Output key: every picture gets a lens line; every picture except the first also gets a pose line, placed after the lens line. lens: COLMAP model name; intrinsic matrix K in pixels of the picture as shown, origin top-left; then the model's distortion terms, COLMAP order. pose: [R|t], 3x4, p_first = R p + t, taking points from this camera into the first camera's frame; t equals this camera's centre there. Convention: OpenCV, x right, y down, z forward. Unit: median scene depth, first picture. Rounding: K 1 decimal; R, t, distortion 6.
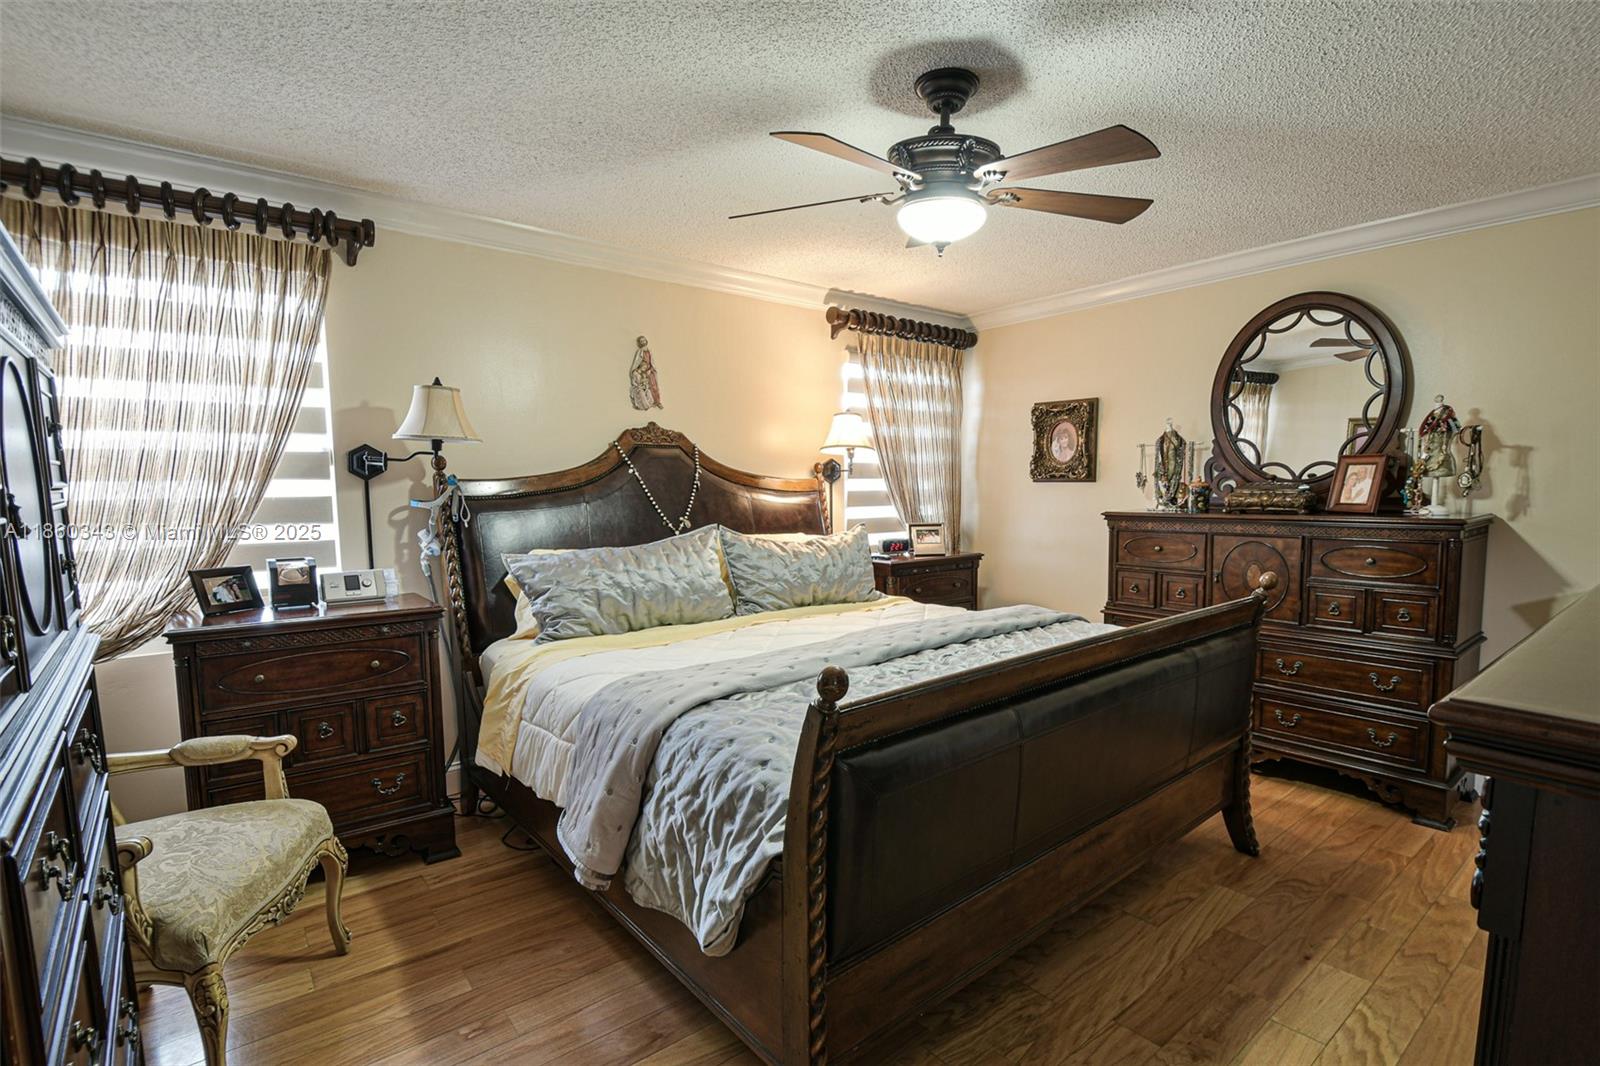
lens RADIAL K [[772.1, 0, 827.8], [0, 772.1, 560.2], [0, 0, 1]] dist [-0.002578, -0.006653]
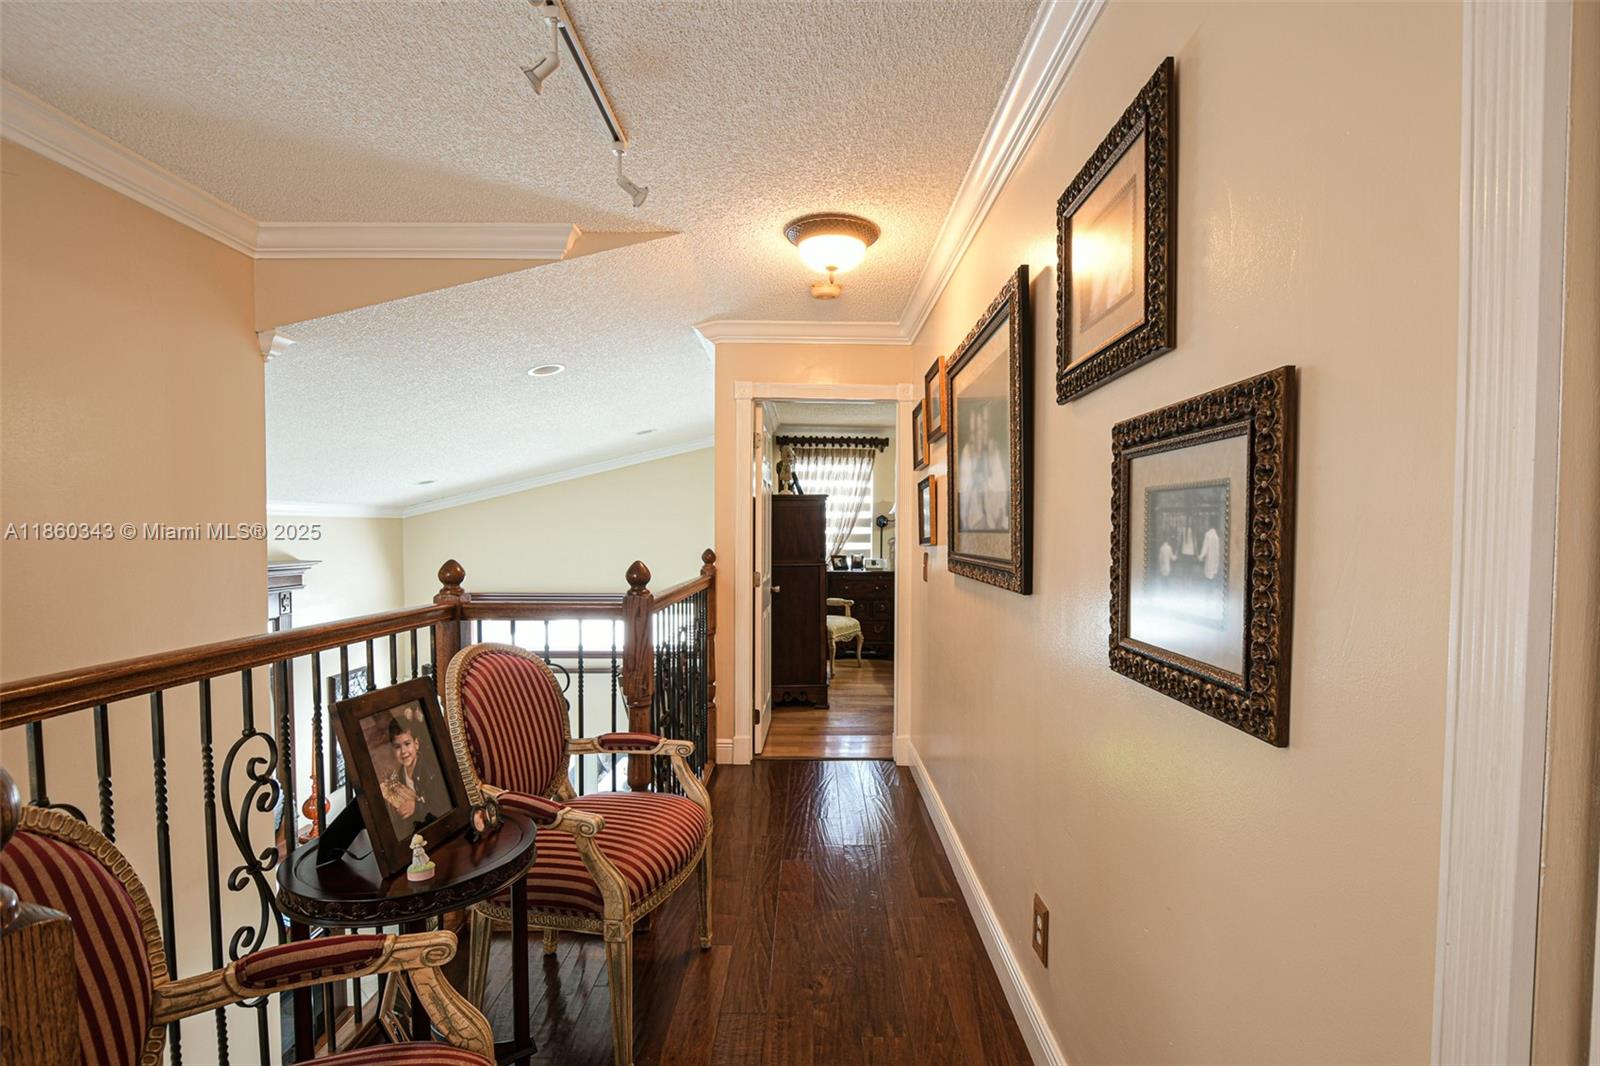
lens RADIAL K [[772.1, 0, 827.8], [0, 772.1, 560.2], [0, 0, 1]] dist [-0.002578, -0.006653]
pose [[0.786048, 0.027925, -0.617534, 1.008057], [-0.071537, 0.996377, -0.046001, 0.160419], [0.614012, 0.080336, 0.785198, -1.345937]]
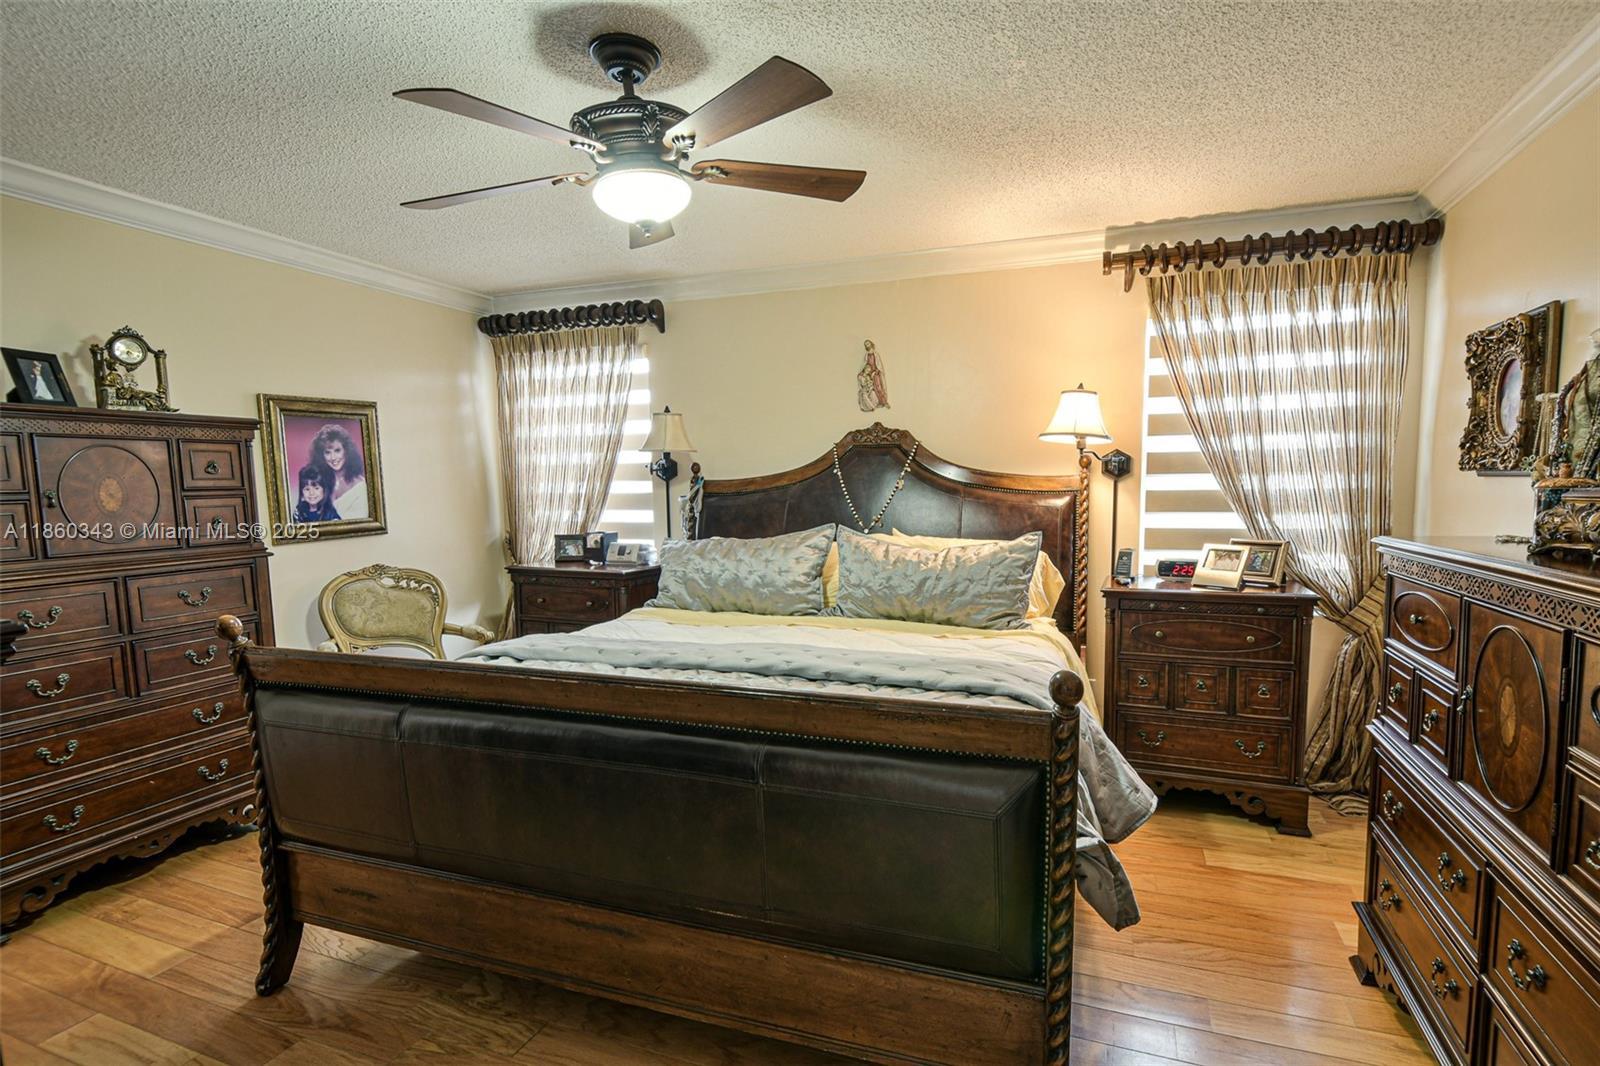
lens RADIAL K [[787.1, 0, 804.5], [0, 787.1, 557.8], [0, 0, 1]] dist [-0.001963, -0.000617]
pose [[0.494288, 0.081513, -0.865468, 0.835539], [-0.077019, 0.995785, 0.049799, -0.058751], [0.865880, 0.042042, 0.498482, 0.529951]]
